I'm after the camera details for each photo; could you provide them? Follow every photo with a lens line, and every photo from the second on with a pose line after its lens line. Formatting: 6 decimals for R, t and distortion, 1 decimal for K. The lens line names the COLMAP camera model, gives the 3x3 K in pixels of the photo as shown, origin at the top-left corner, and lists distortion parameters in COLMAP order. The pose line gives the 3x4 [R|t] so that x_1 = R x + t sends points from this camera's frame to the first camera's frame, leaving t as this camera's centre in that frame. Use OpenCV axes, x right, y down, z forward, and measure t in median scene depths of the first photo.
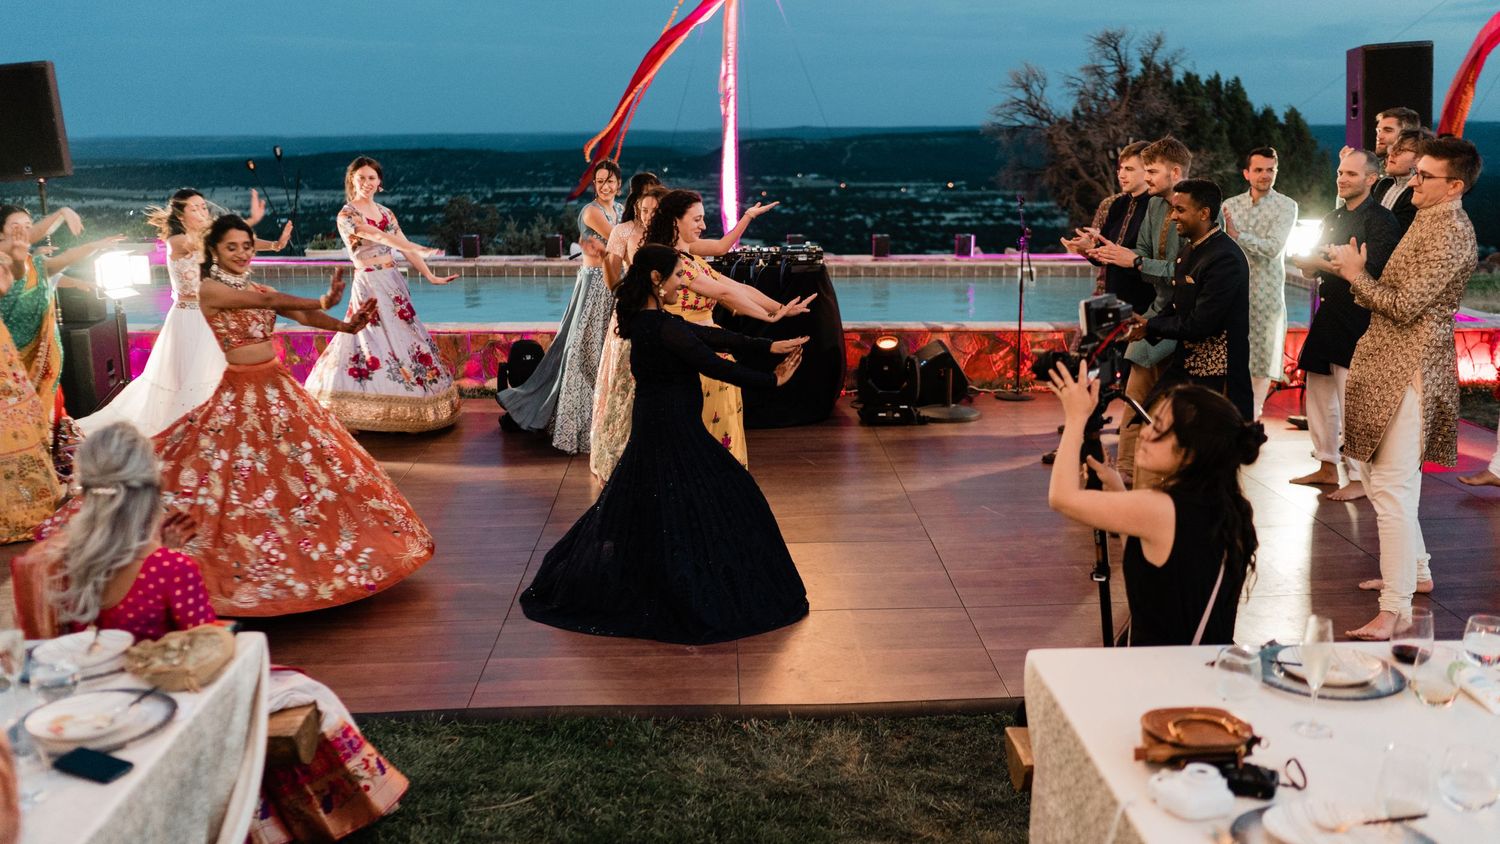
lens RADIAL K [[1537.5, 0, 750.0], [0, 1537.5, 422.0], [0, 0, 1]] dist [-0.002011, -0.007109]
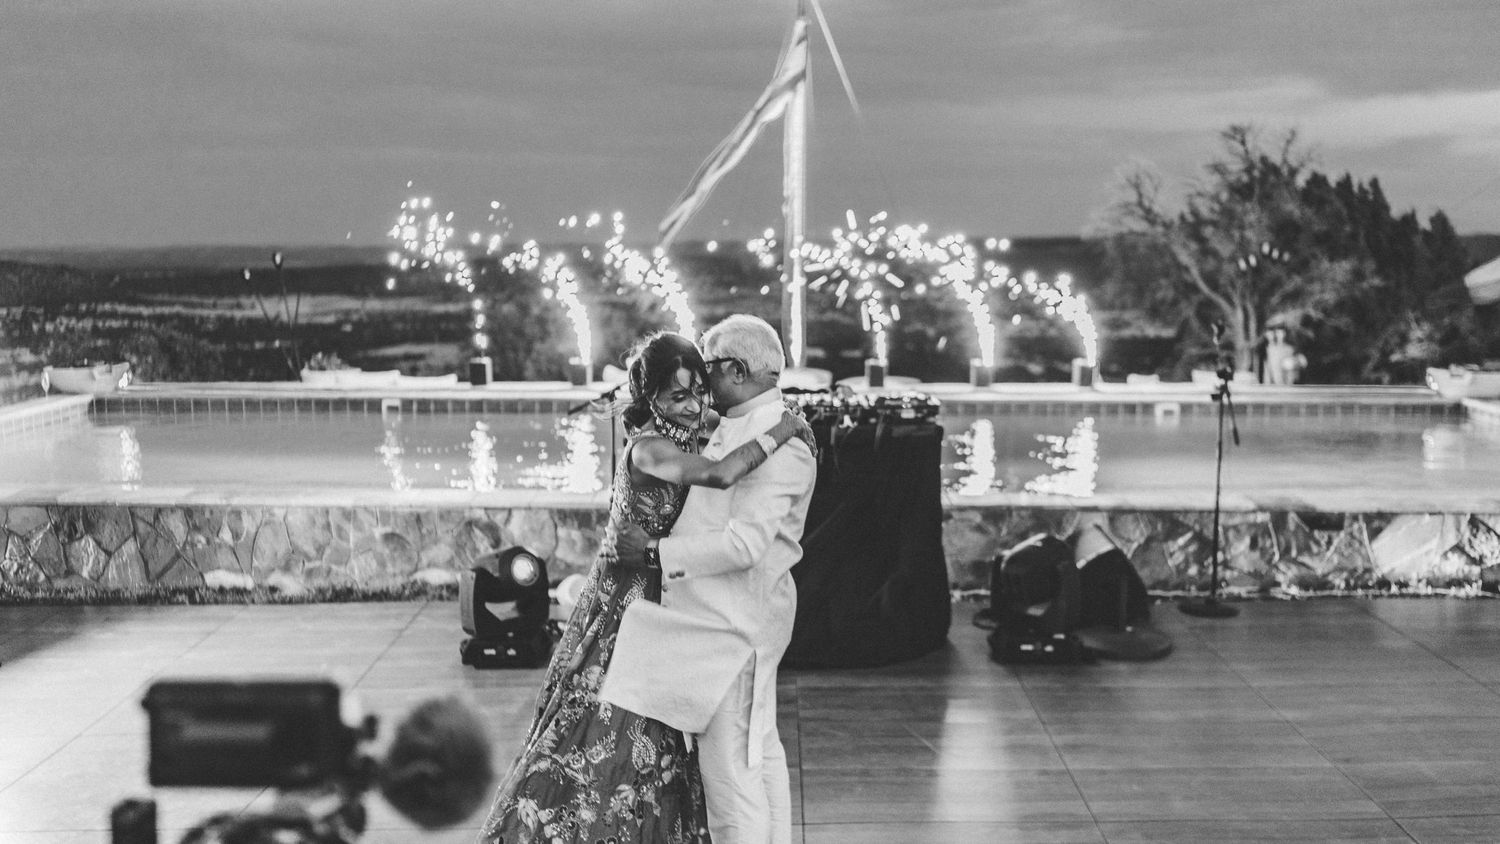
lens RADIAL K [[1550.9, 0, 750.0], [0, 1550.9, 422.0], [0, 0, 1]] dist [0.005952, 0.007031]
pose [[0.999216, 0.006388, -0.039061, -0.003871], [-0.009137, 0.997462, -0.070616, -0.023378], [0.038511, 0.070917, 0.996738, 0.135836]]
